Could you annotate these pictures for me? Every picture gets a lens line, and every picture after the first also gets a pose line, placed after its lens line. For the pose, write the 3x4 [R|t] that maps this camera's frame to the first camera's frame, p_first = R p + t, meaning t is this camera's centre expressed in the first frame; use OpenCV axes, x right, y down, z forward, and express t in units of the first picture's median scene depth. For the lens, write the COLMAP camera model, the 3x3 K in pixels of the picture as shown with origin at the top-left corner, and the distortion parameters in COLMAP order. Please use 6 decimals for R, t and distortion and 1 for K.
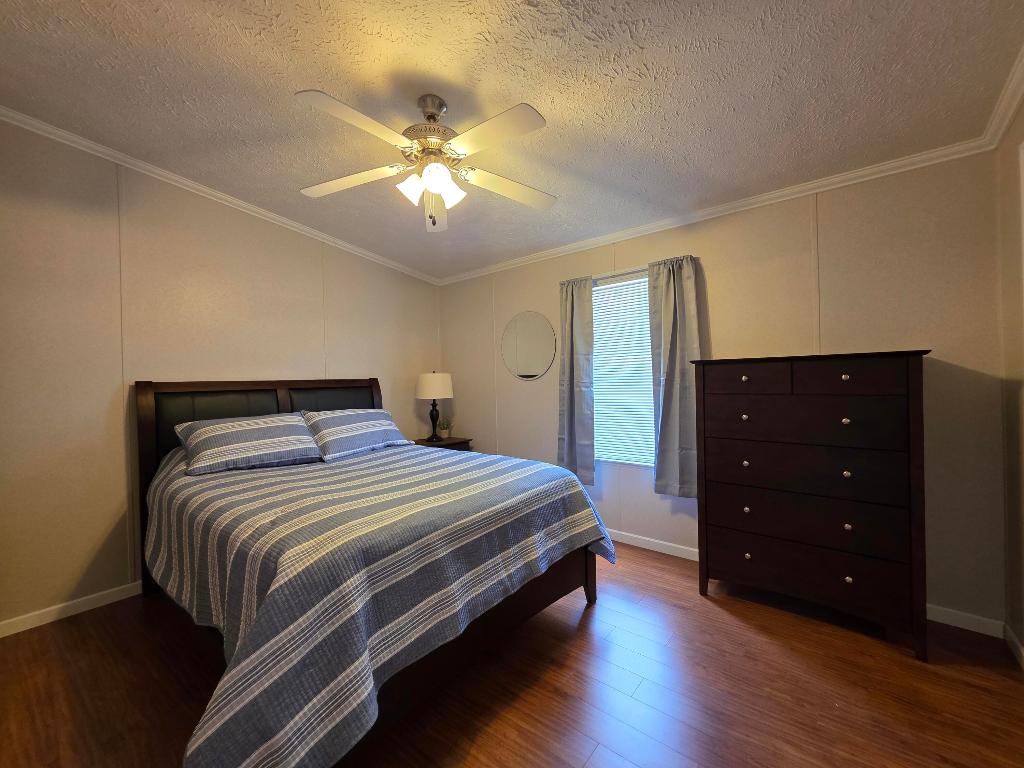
lens RADIAL K [[410.3, 0, 509.9], [0, 410.3, 381.7], [0, 0, 1]] dist [0.001669, 0.000037]
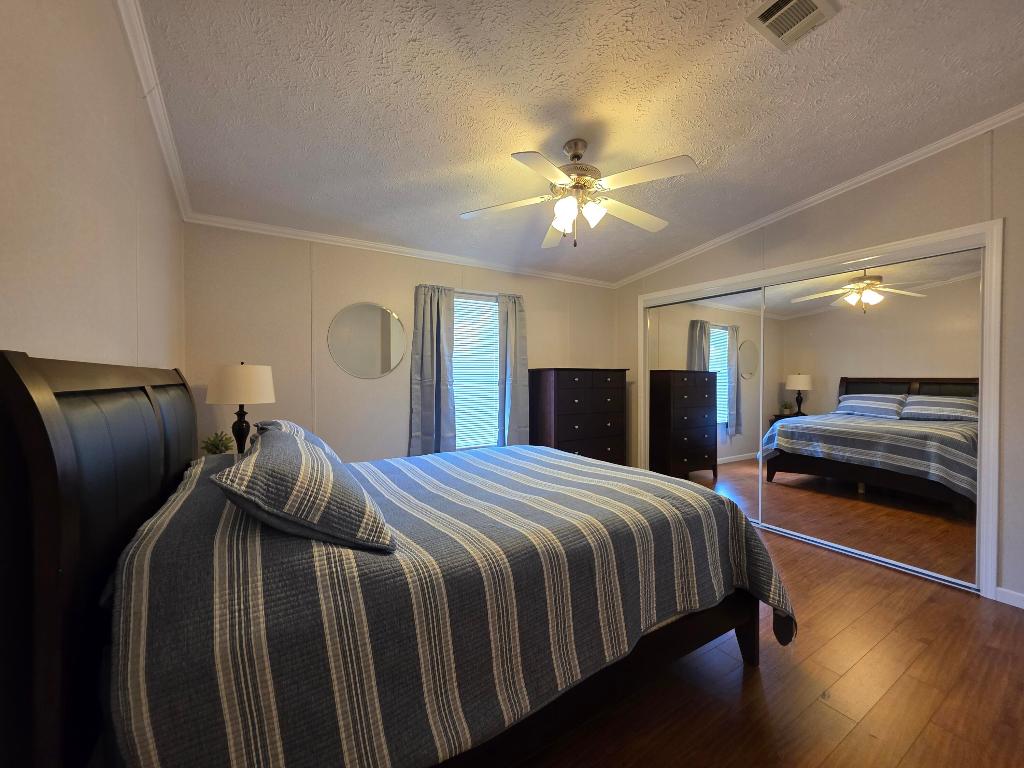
lens RADIAL K [[410.3, 0, 509.9], [0, 410.3, 381.7], [0, 0, 1]] dist [0.001669, 0.000037]
pose [[0.331428, 0.010917, 0.943417, -0.825846], [-0.000229, 0.999934, -0.011491, 0.016036], [-0.943480, 0.003593, 0.331409, 0.473337]]
